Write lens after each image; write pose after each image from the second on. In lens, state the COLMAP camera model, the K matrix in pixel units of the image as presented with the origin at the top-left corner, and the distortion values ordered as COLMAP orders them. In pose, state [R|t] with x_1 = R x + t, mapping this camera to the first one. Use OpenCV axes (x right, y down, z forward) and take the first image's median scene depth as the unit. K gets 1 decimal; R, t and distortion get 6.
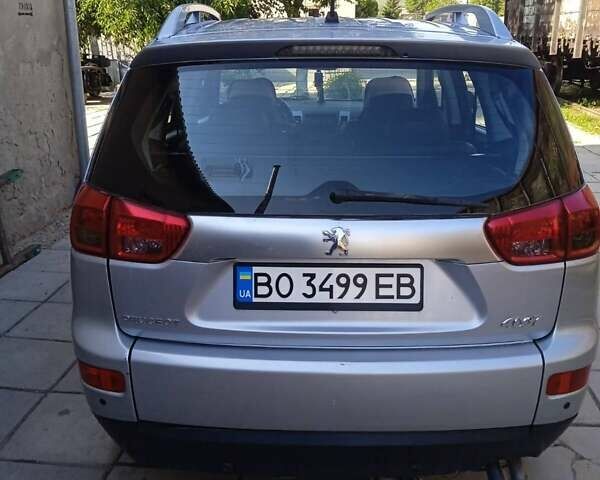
lens RADIAL K [[769.0, 0, 299.3], [0, 769.0, 269.0], [0, 0, 1]] dist [-0.024701, -0.087676]
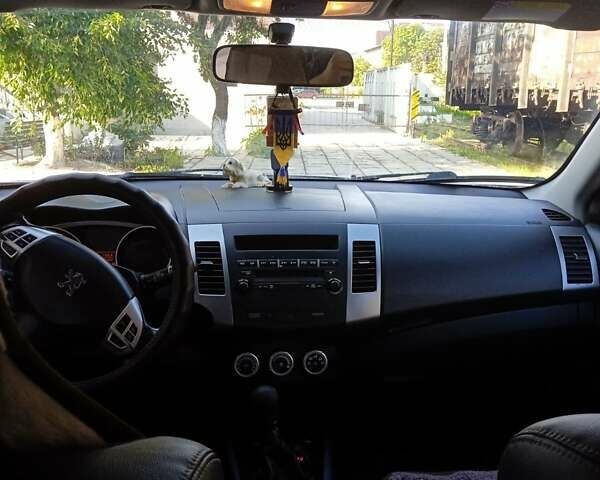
lens RADIAL K [[673.5, 0, 300.0], [0, 673.5, 240.0], [0, 0, 1]] dist [0.014090, 0.002103]
pose [[0.992249, 0.002394, 0.124246, 0.000273], [0.008613, 0.996086, -0.087974, -0.077087], [-0.123971, 0.088362, 0.988344, 0.322695]]
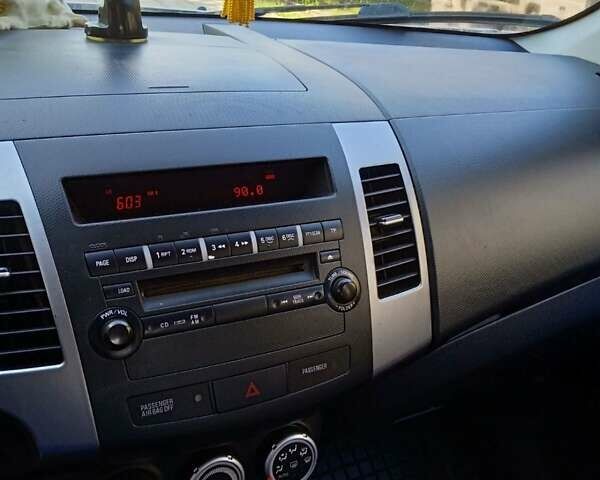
lens RADIAL K [[680.2, 0, 300.0], [0, 680.2, 221.1], [0, 0, 1]] dist [0.008010, 0.019304]
pose [[0.868858, -0.116043, 0.481269, -0.003931], [0.061034, 0.989832, 0.128479, -0.089672], [-0.491285, -0.082256, 0.867106, 0.394692]]
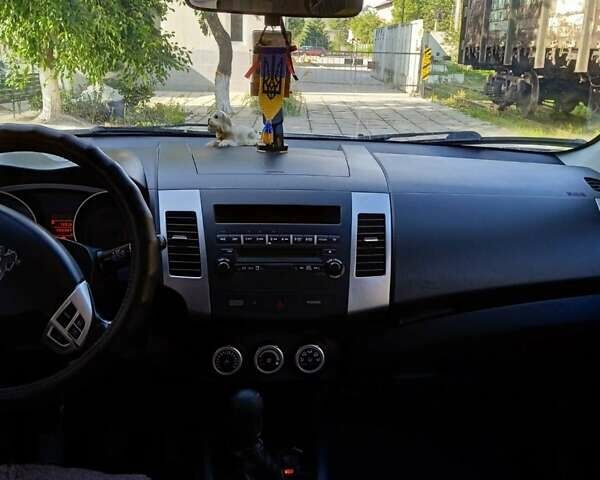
lens RADIAL K [[673.5, 0, 300.0], [0, 673.5, 240.0], [0, 0, 1]] dist [0.014090, 0.002103]
pose [[0.993103, 0.012341, 0.116595, 0.004384], [-0.008947, 0.999522, -0.029587, -0.080331], [-0.116905, 0.028340, 0.992739, 0.342119]]
